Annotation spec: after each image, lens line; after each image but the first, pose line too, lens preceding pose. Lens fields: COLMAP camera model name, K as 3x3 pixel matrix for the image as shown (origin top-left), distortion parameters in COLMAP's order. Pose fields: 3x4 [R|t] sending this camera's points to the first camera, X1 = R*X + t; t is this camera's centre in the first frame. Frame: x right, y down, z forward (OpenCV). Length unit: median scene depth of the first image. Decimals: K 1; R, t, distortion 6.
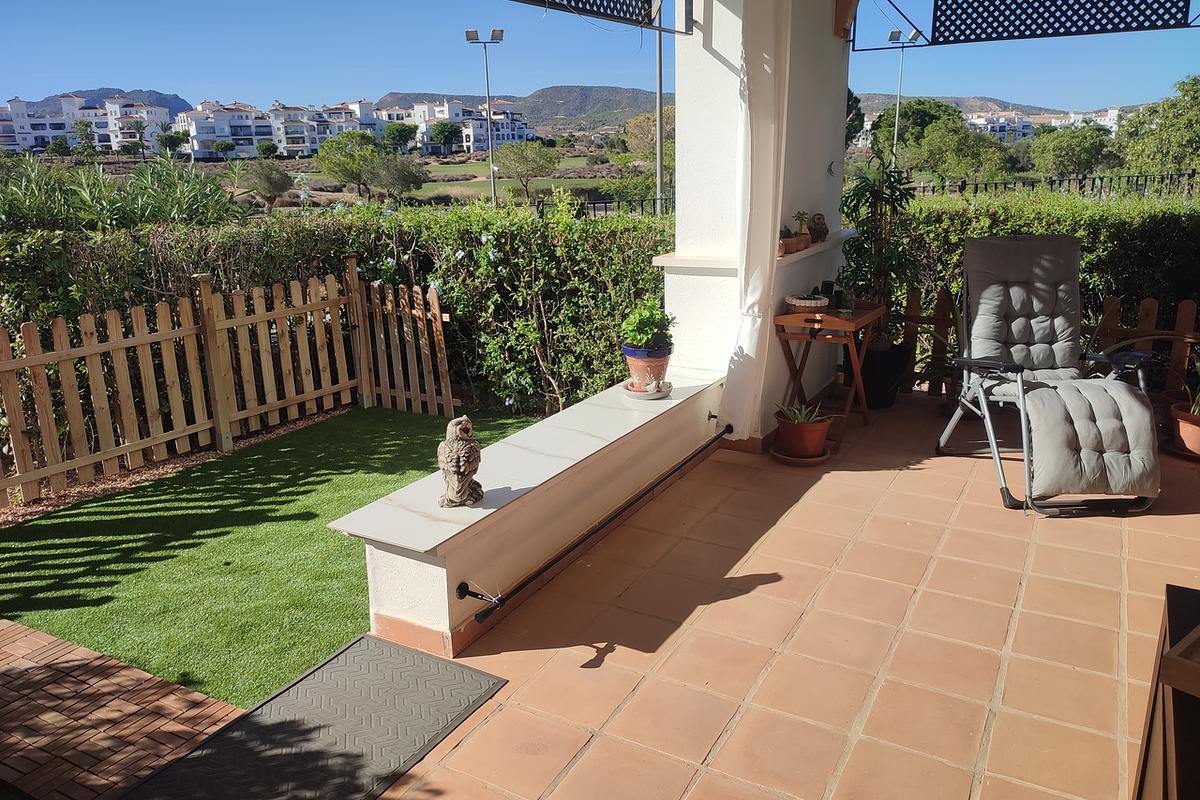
lens RADIAL K [[886.4, 0, 602.5], [0, 886.4, 396.6], [0, 0, 1]] dist [0.012360, 0.001597]
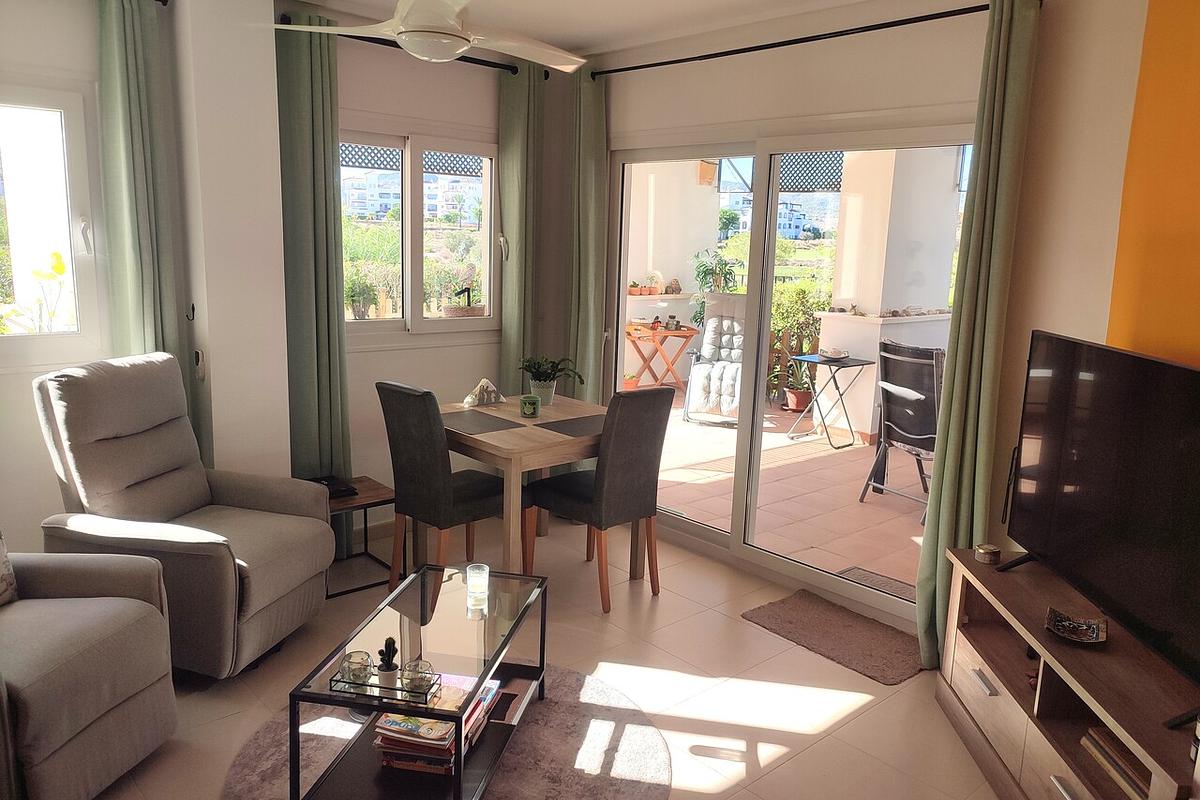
lens RADIAL K [[886.4, 0, 605.5], [0, 886.4, 400.3], [0, 0, 1]] dist [0.012360, 0.001597]
pose [[0.951357, 0.114951, -0.285842, 0.529152], [-0.139614, 0.987910, -0.067387, 0.147455], [0.274640, 0.104017, 0.955905, -0.609160]]
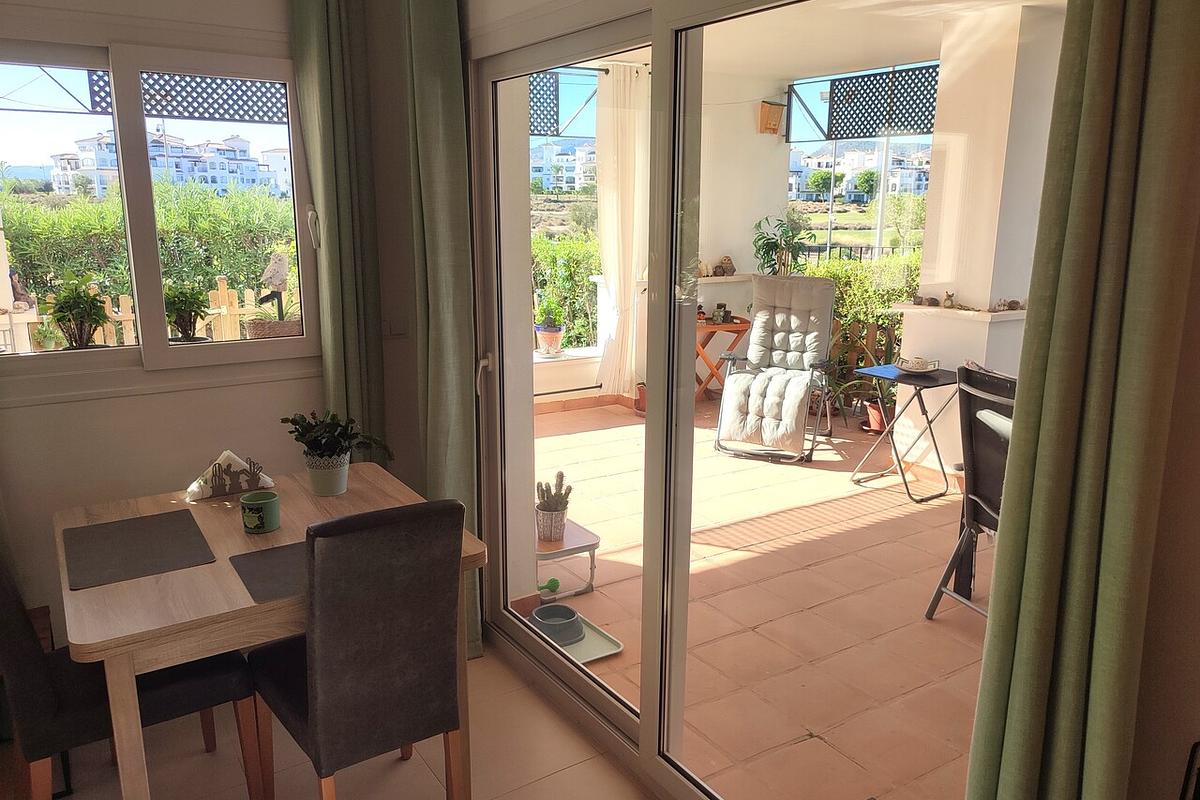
lens RADIAL K [[886.4, 0, 597.3], [0, 886.4, 403.0], [0, 0, 1]] dist [0.012360, 0.001597]
pose [[0.890489, 0.132438, -0.435303, 0.569945], [-0.150762, 0.988540, -0.007654, 0.054399], [0.429301, 0.072443, 0.900251, -0.282218]]
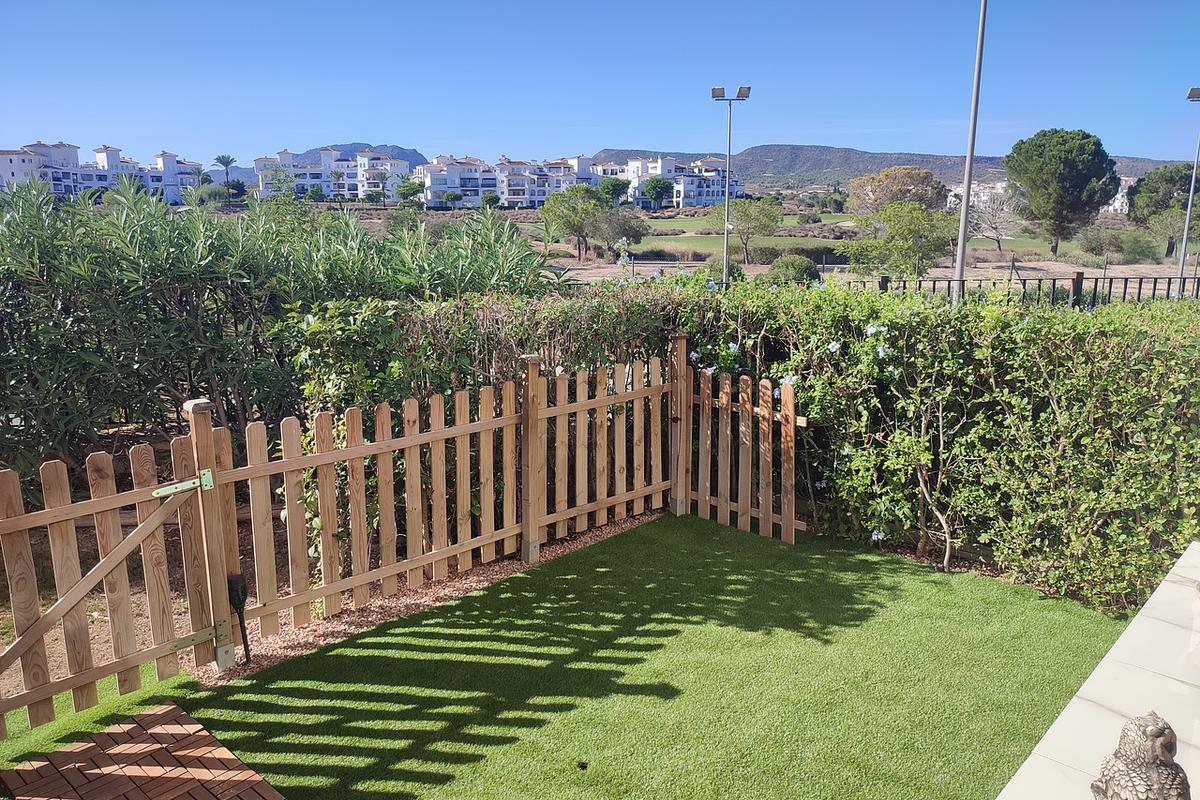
lens RADIAL K [[886.4, 0, 599.2], [0, 886.4, 395.2], [0, 0, 1]] dist [0.012360, 0.001597]
pose [[0.974029, 0.071793, -0.214739, -0.189334], [-0.084685, 0.995079, -0.051440, -0.057302], [0.209989, 0.068289, 0.975316, 0.180134]]
